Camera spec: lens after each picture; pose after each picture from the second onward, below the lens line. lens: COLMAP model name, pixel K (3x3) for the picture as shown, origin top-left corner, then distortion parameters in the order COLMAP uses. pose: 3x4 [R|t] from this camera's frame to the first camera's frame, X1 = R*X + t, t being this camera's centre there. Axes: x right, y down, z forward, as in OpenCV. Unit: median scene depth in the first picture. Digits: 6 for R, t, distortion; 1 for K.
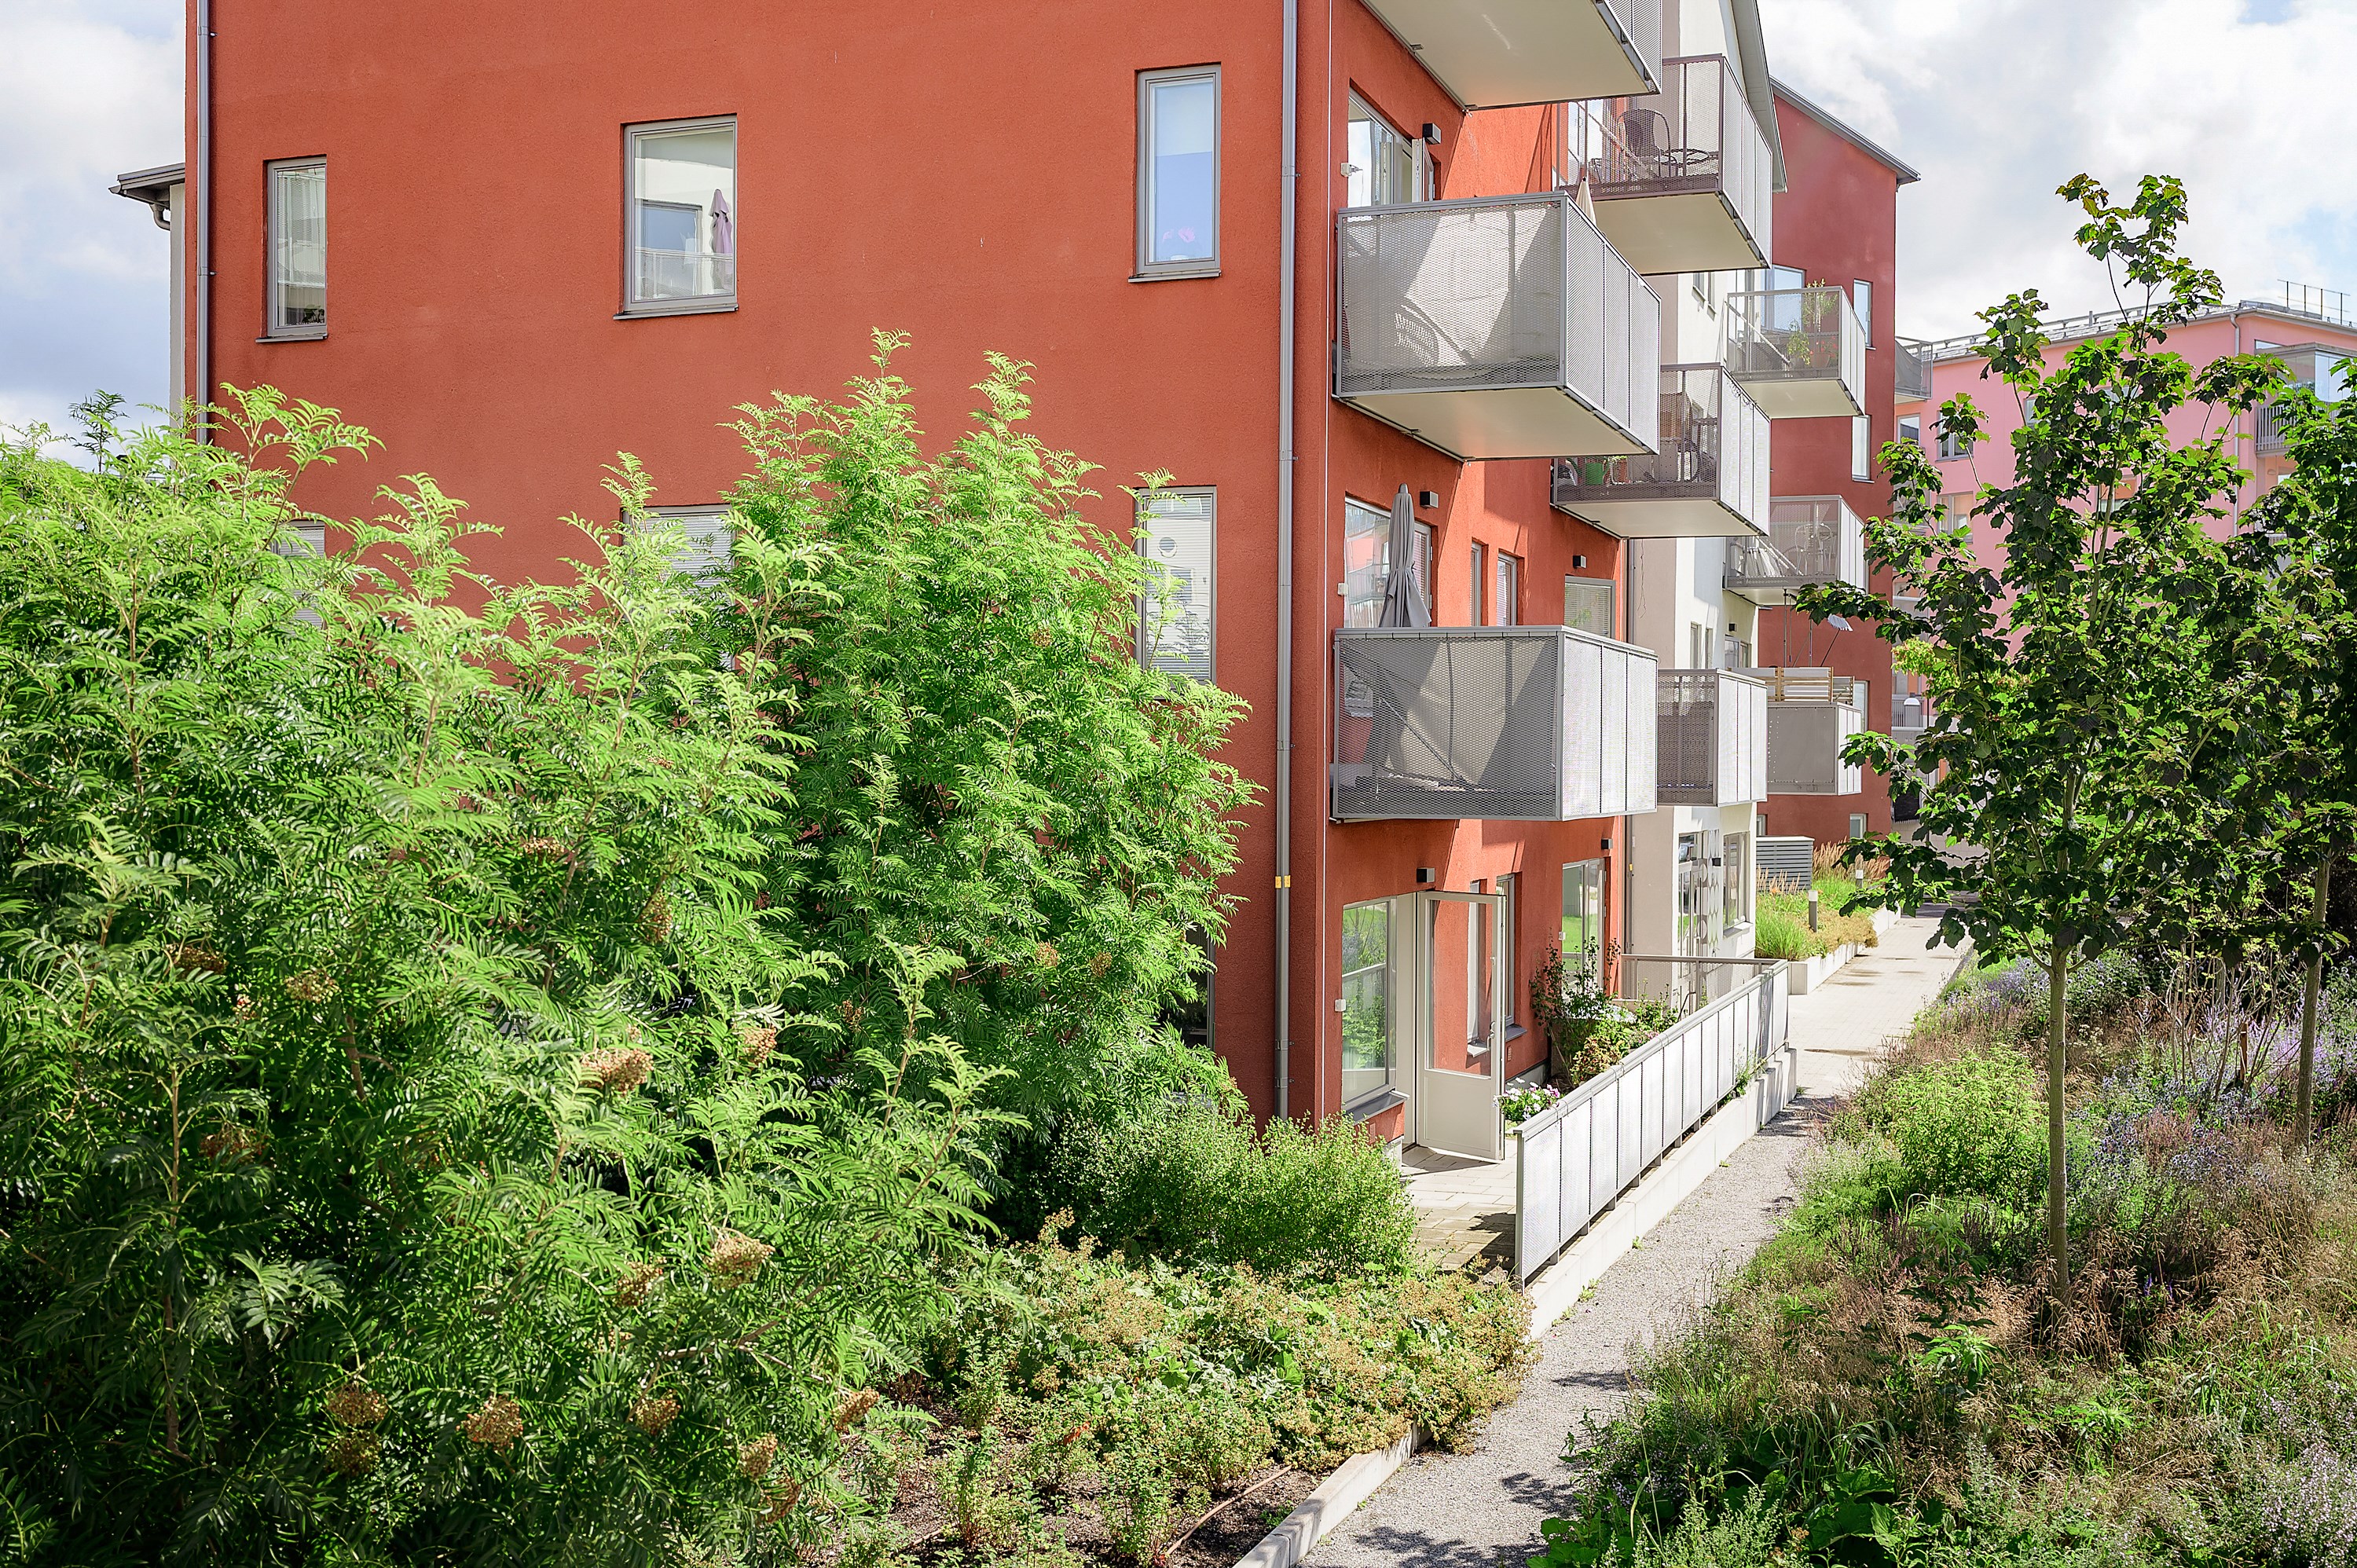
lens RADIAL K [[2476.5, 0, 1182.4], [0, 2476.5, 786.0], [0, 0, 1]] dist [-0.125607, 0.000000]
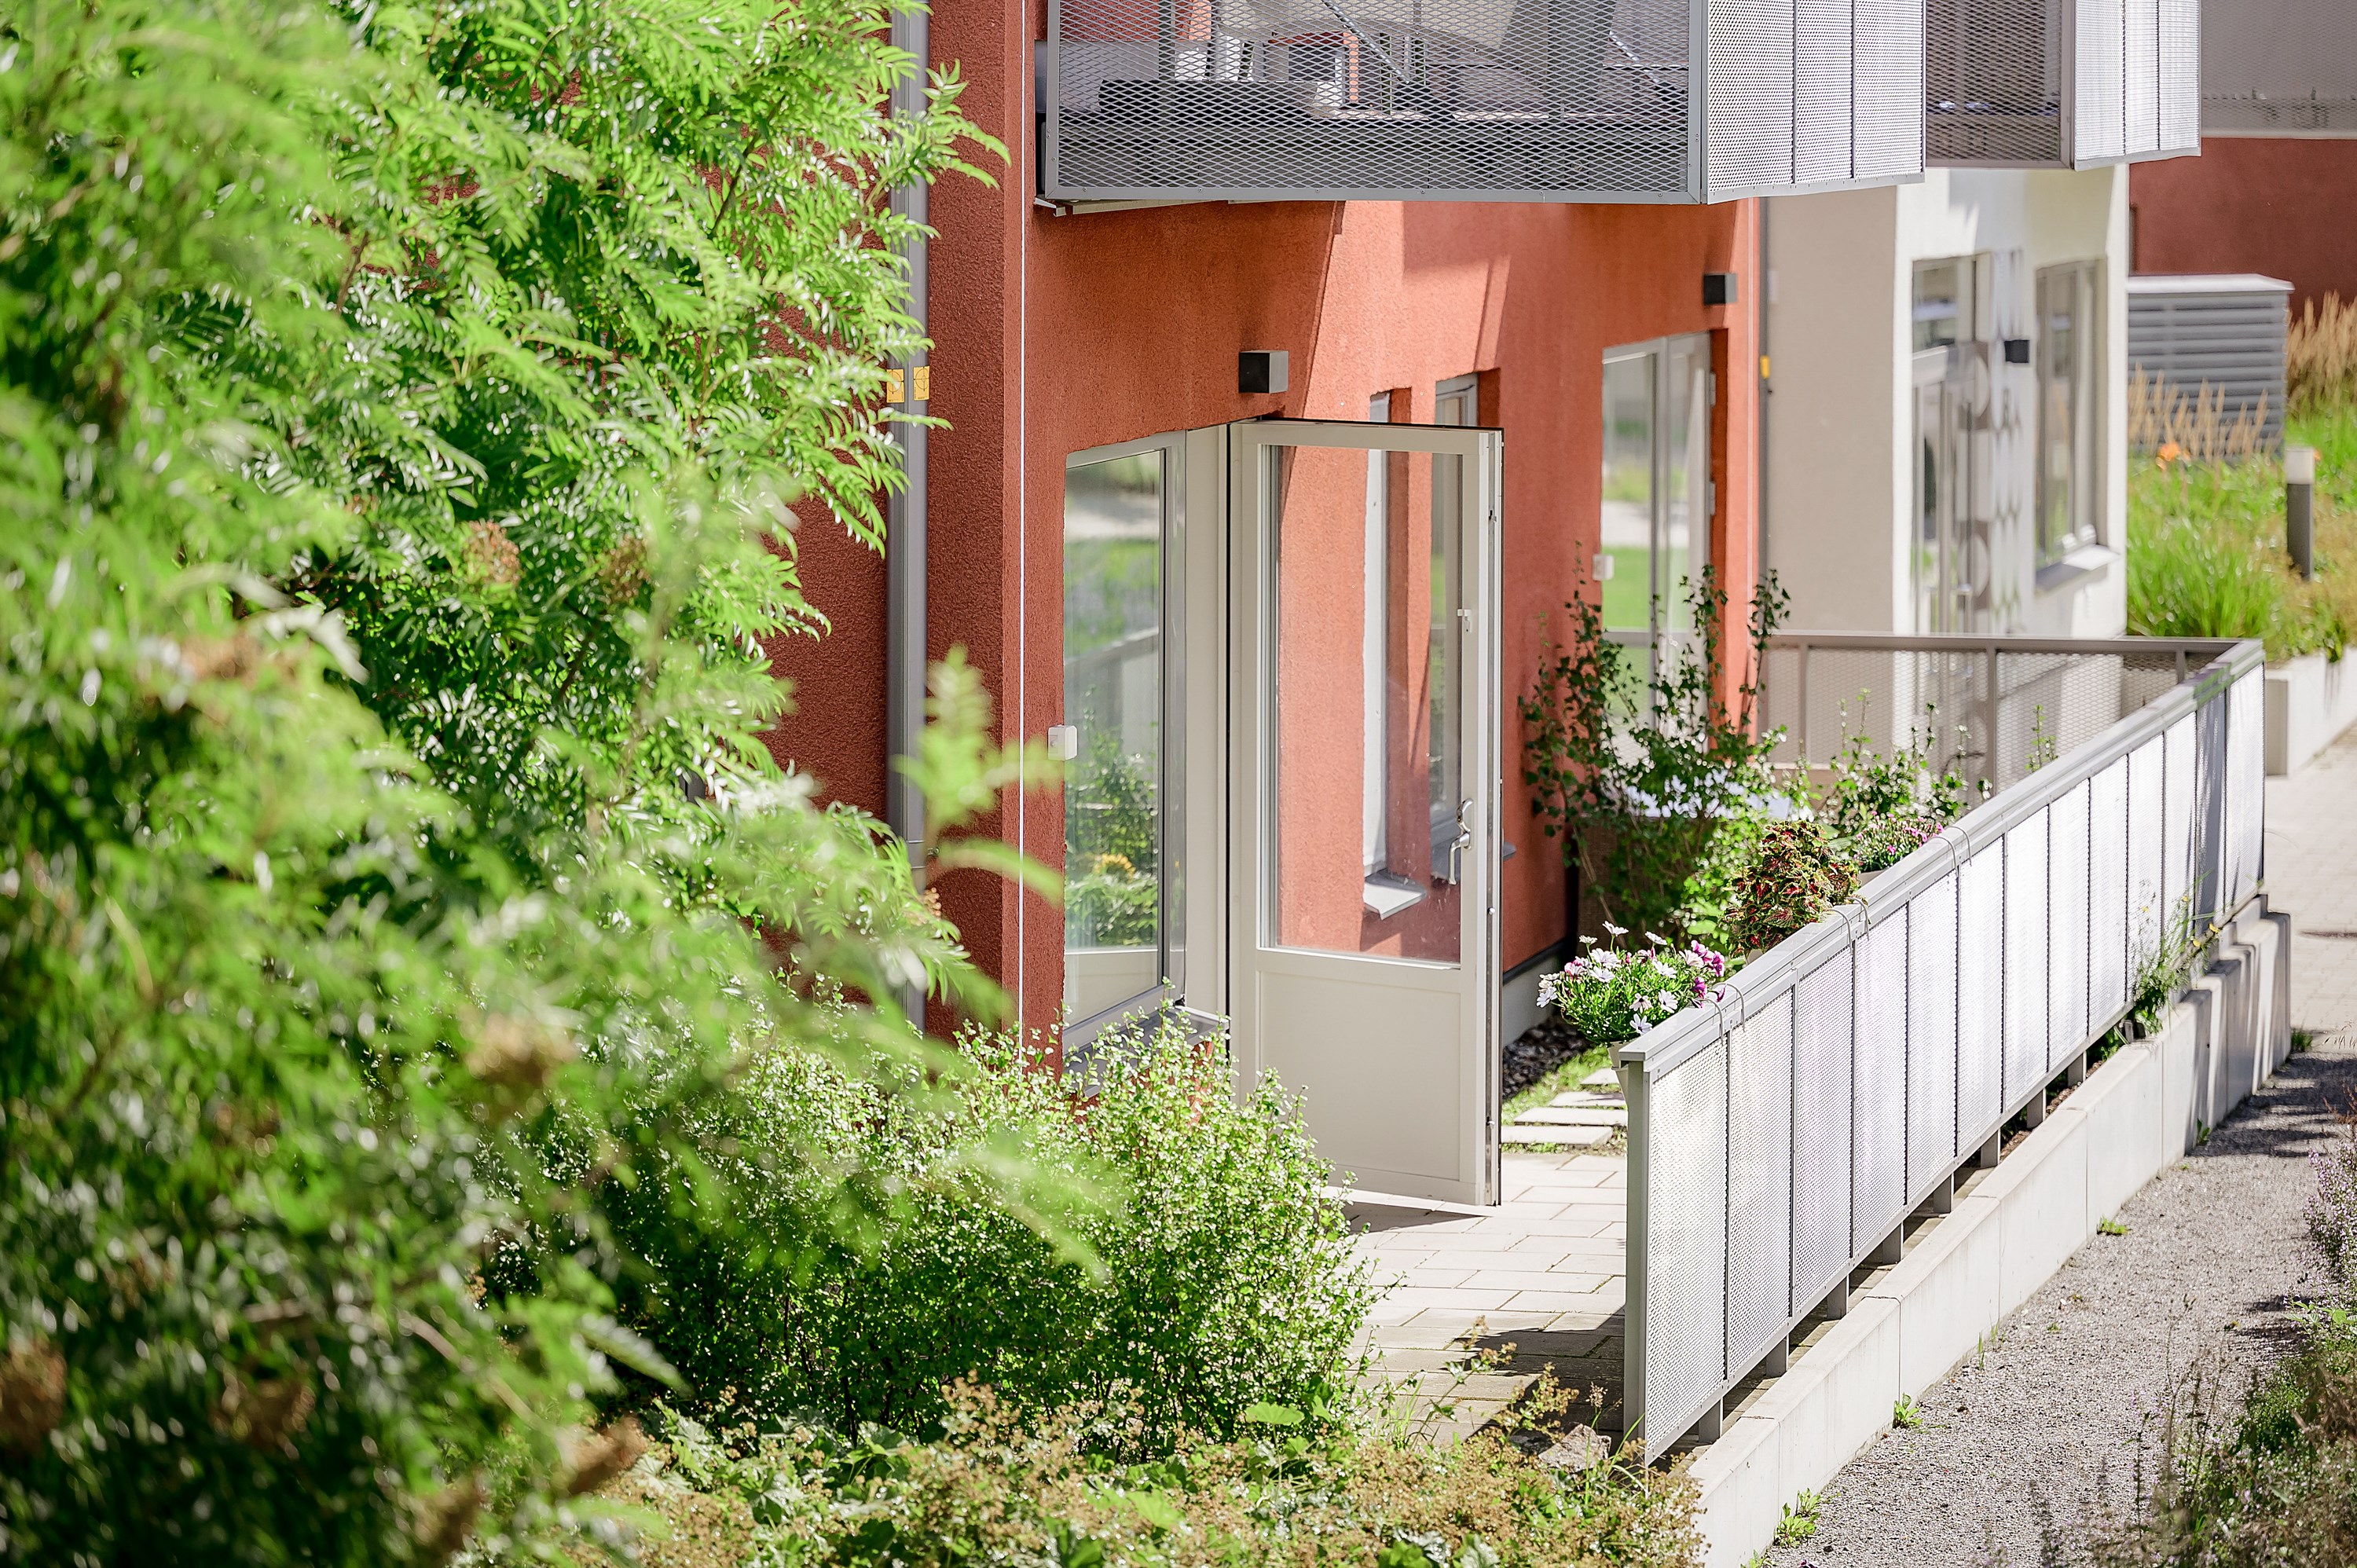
lens RADIAL K [[8507.4, 0, 1178.9], [0, 8507.4, 785.2], [0, 0, 1]] dist [-0.597667, 0.000000]
pose [[0.992377, -0.017138, 0.122042, -0.050261], [0.007578, 0.996896, 0.078370, 0.001302], [-0.123006, -0.076848, 0.989426, -0.137565]]
